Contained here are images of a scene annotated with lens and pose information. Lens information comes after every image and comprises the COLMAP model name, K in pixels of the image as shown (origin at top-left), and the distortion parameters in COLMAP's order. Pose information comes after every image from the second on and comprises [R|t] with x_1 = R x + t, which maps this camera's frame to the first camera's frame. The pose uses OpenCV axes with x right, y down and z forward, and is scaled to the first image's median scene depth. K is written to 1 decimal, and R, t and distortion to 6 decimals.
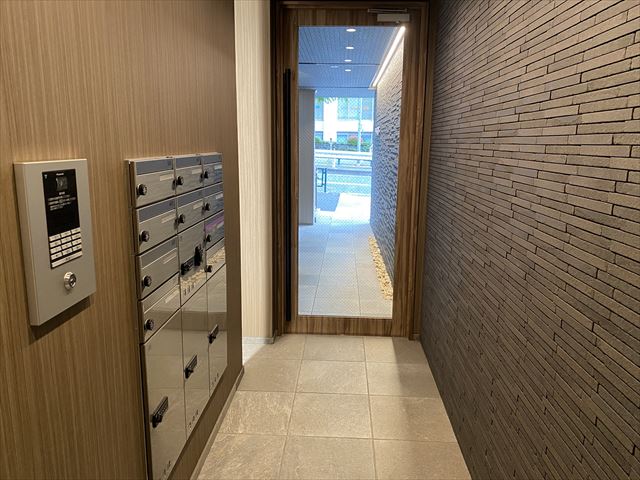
lens RADIAL K [[487.9, 0, 320.0], [0, 487.9, 240.0], [0, 0, 1]] dist [0.008736, -0.047228]
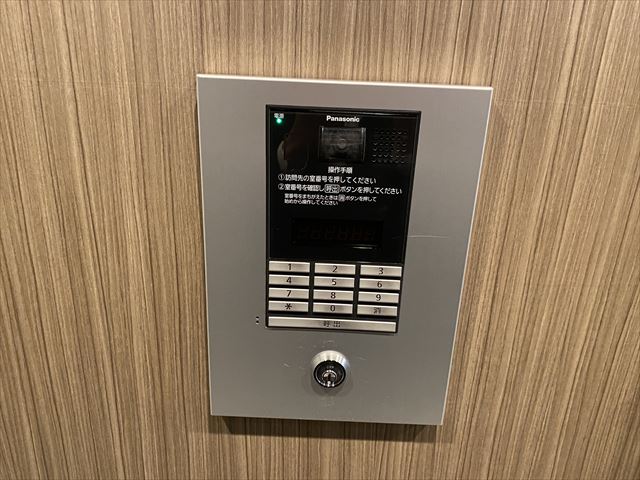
lens RADIAL K [[487.9, 0, 320.0], [0, 487.9, 240.0], [0, 0, 1]] dist [0.008736, -0.047228]
pose [[0.034064, 0.333077, -0.942284, -0.153901], [-0.232758, 0.919549, 0.316627, -0.167475], [0.971938, 0.208539, 0.108850, 0.982593]]
